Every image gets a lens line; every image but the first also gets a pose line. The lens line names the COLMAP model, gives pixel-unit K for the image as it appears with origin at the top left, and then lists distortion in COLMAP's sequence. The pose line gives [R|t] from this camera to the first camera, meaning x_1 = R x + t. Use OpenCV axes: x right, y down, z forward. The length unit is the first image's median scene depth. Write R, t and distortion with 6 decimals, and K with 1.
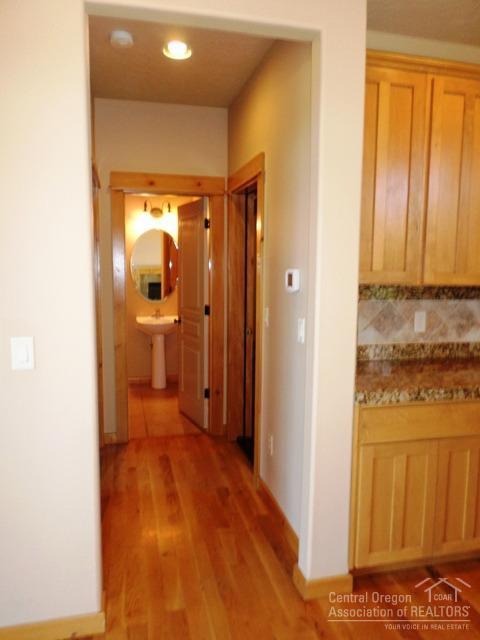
lens RADIAL K [[483.4, 0, 239.8], [0, 483.4, 320.6], [0, 0, 1]] dist [-0.022656, -0.001864]
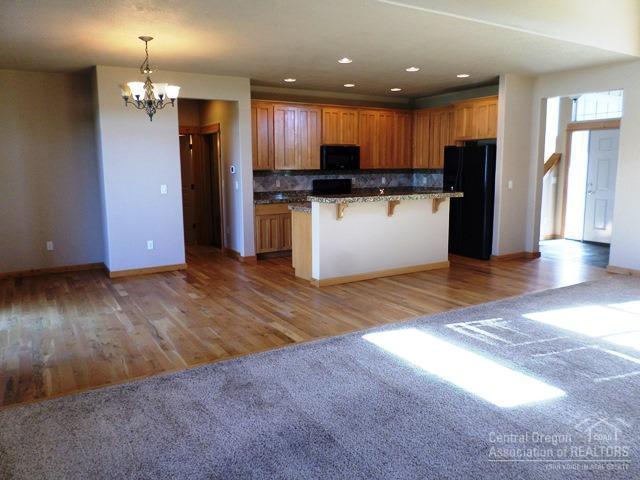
lens RADIAL K [[483.4, 0, 320.7], [0, 483.4, 240.1], [0, 0, 1]] dist [-0.022656, -0.001864]
pose [[0.954081, -0.061911, 0.293081, -0.296583], [0.052279, 0.997807, 0.040592, 0.278973], [-0.294951, -0.023406, 0.955226, -2.178237]]
